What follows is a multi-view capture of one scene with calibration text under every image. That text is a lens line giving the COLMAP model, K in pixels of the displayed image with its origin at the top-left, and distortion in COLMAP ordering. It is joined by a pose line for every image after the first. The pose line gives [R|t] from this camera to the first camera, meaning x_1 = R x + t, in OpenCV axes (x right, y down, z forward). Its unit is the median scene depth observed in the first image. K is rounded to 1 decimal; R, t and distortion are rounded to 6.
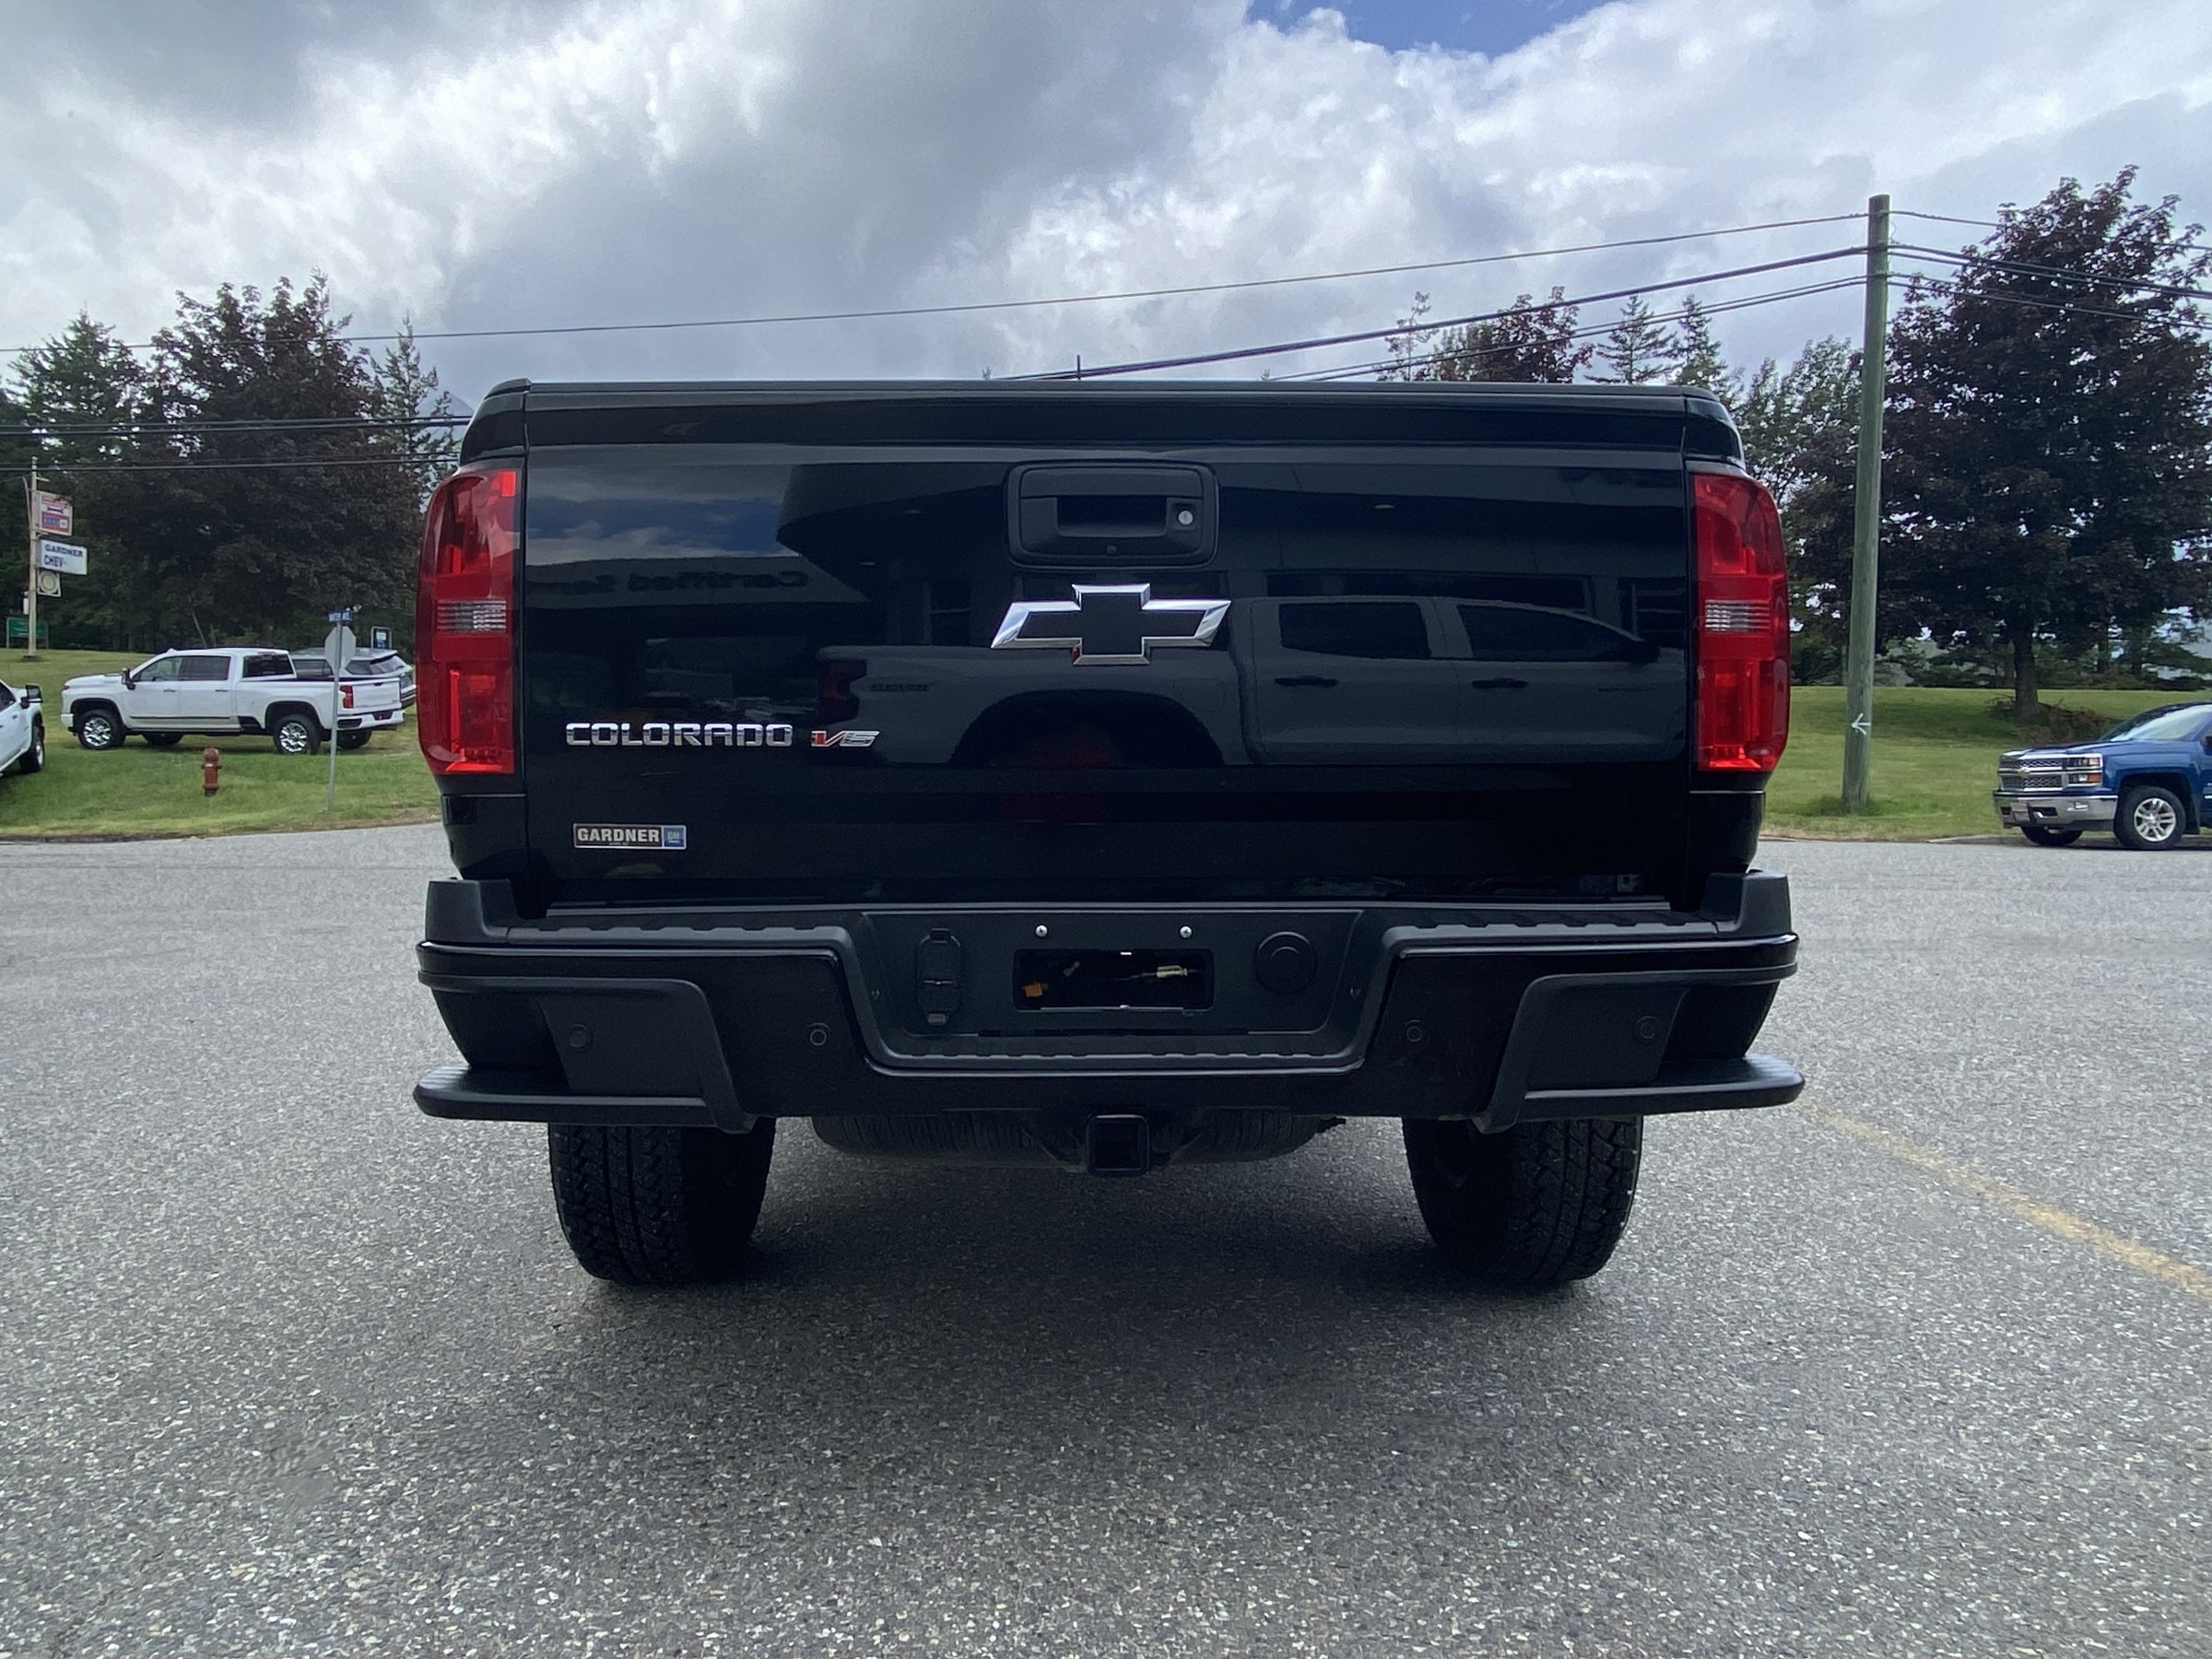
lens RADIAL K [[1567.8, 0, 1106.0], [0, 1567.8, 829.5], [0, 0, 1]] dist [0.043754, -0.054681]
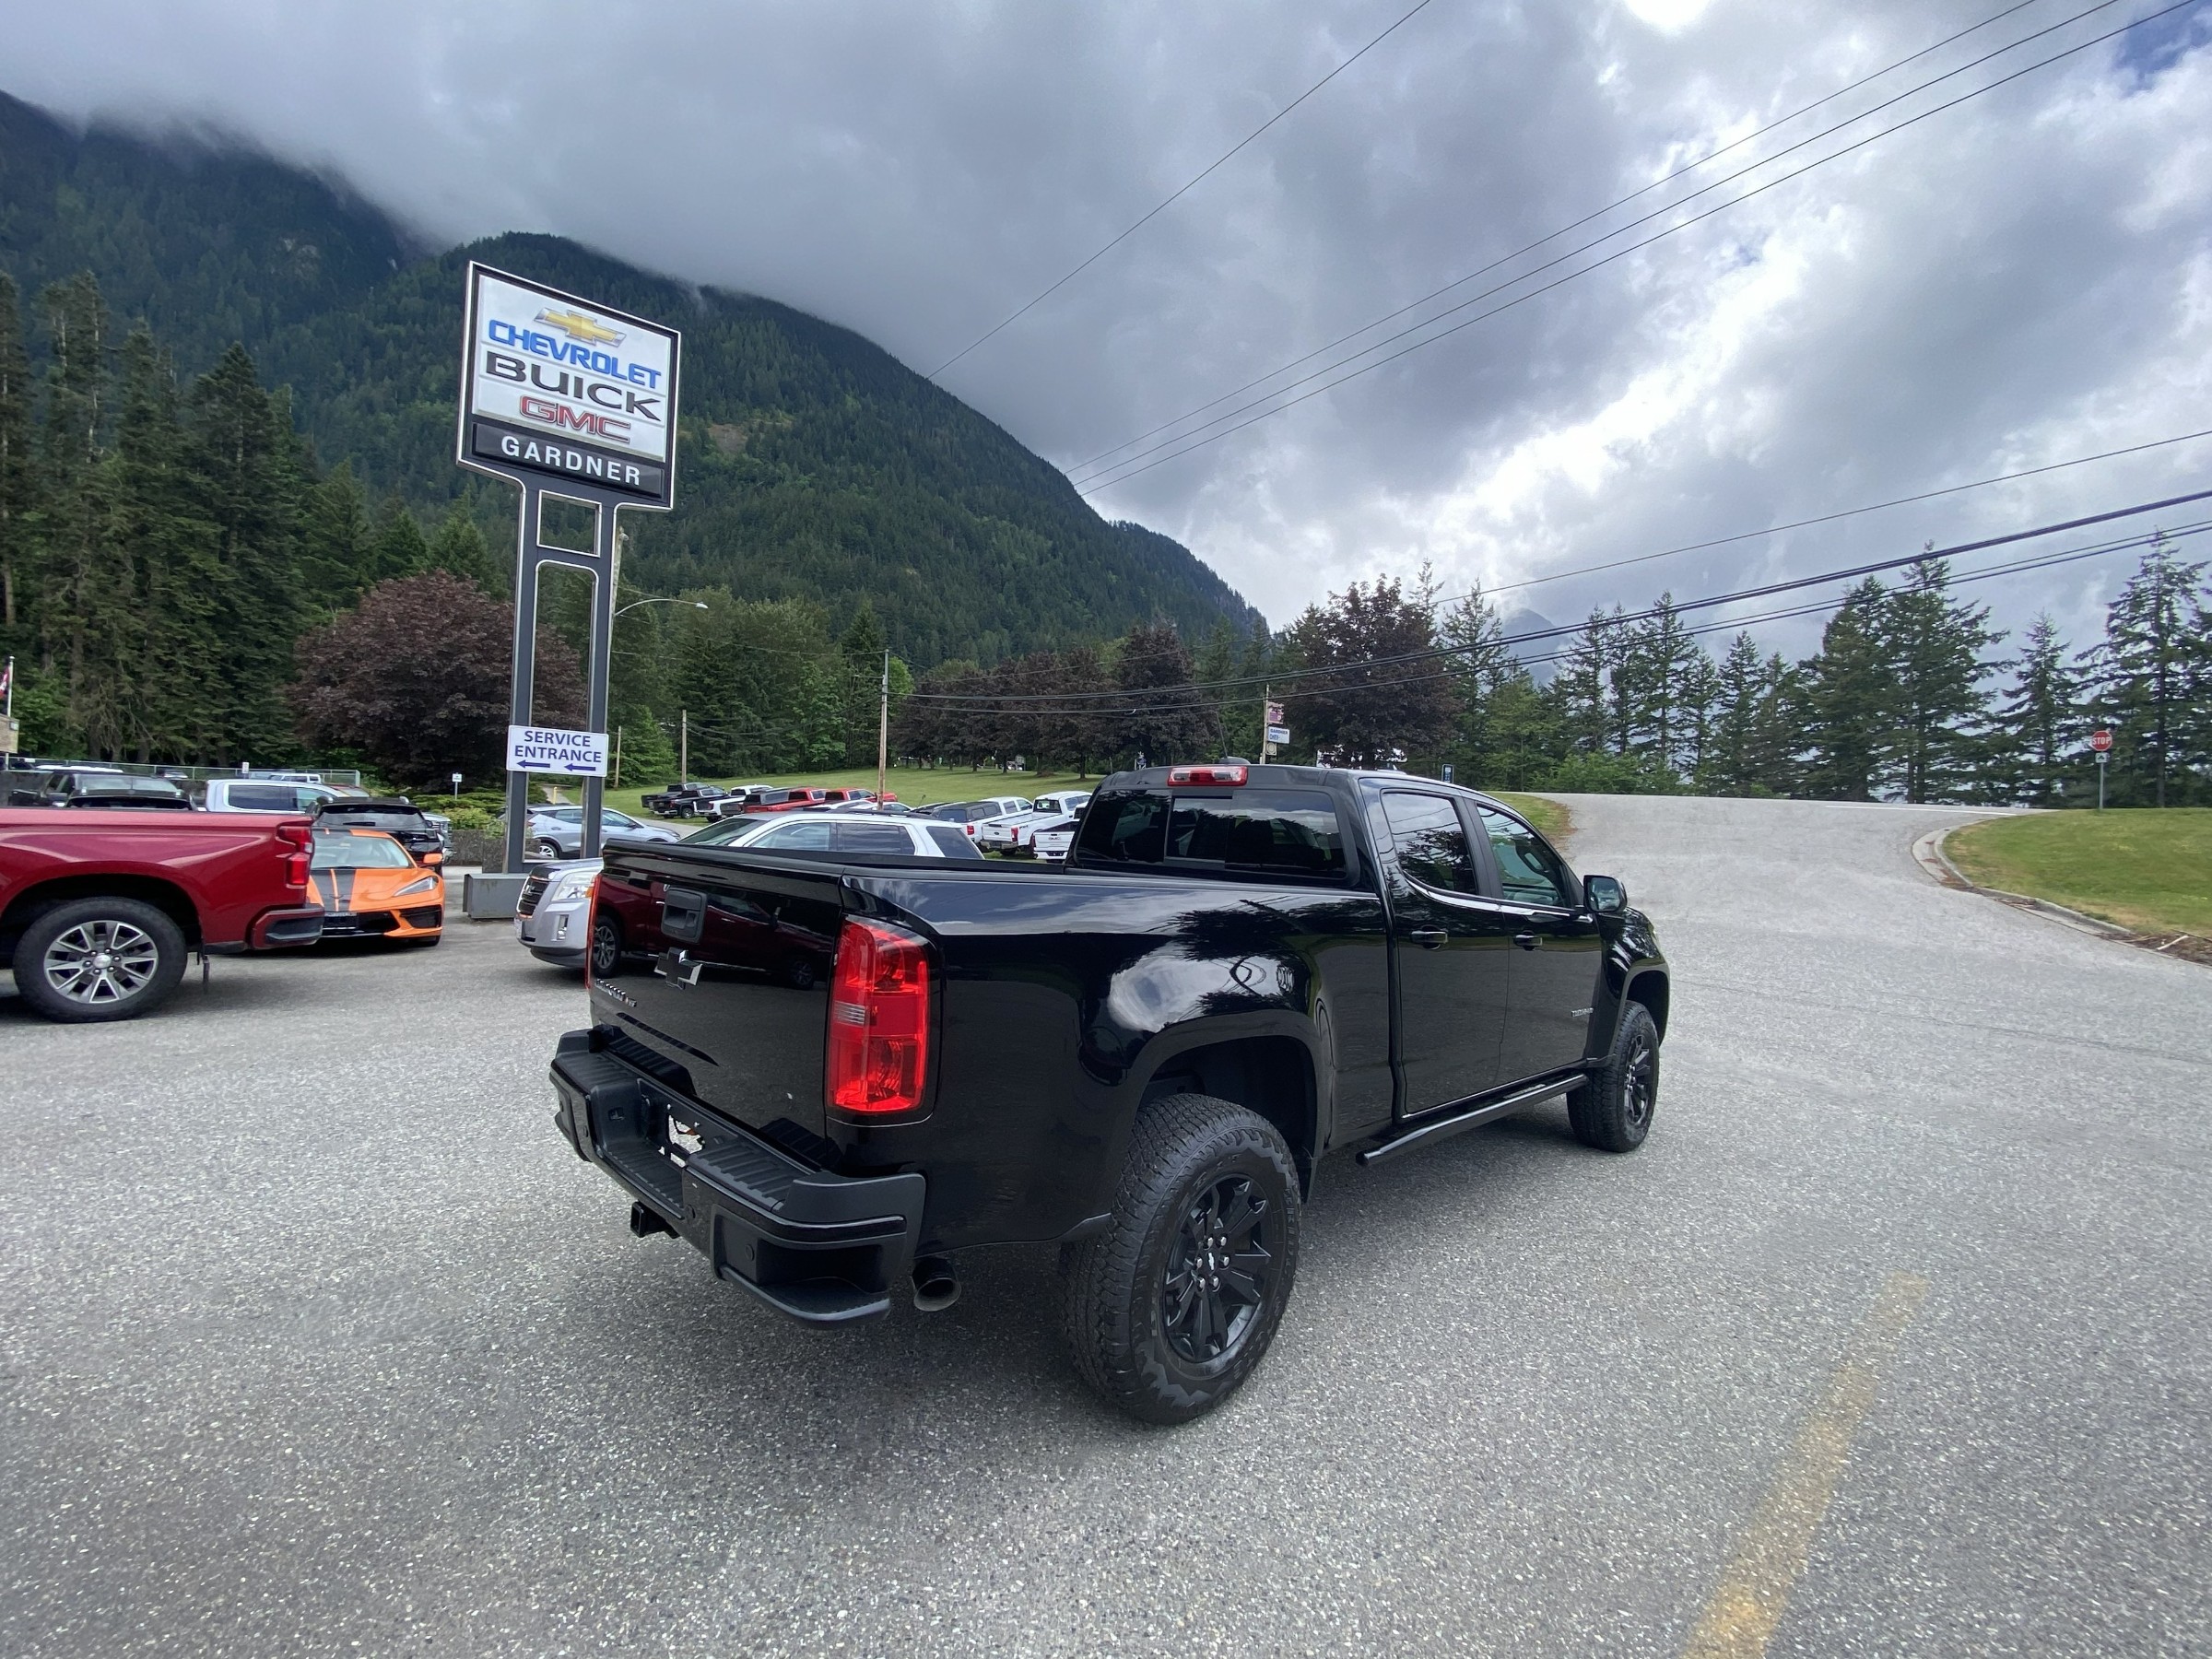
lens RADIAL K [[995.4, 0, 1131.6], [0, 995.4, 874.0], [0, 0, 1]] dist [-0.029793, -0.000466]
pose [[0.667573, 0.068957, -0.741344, 0.136133], [-0.064525, 0.997314, 0.034663, -0.034495], [0.741743, 0.024696, 0.670229, 0.058445]]
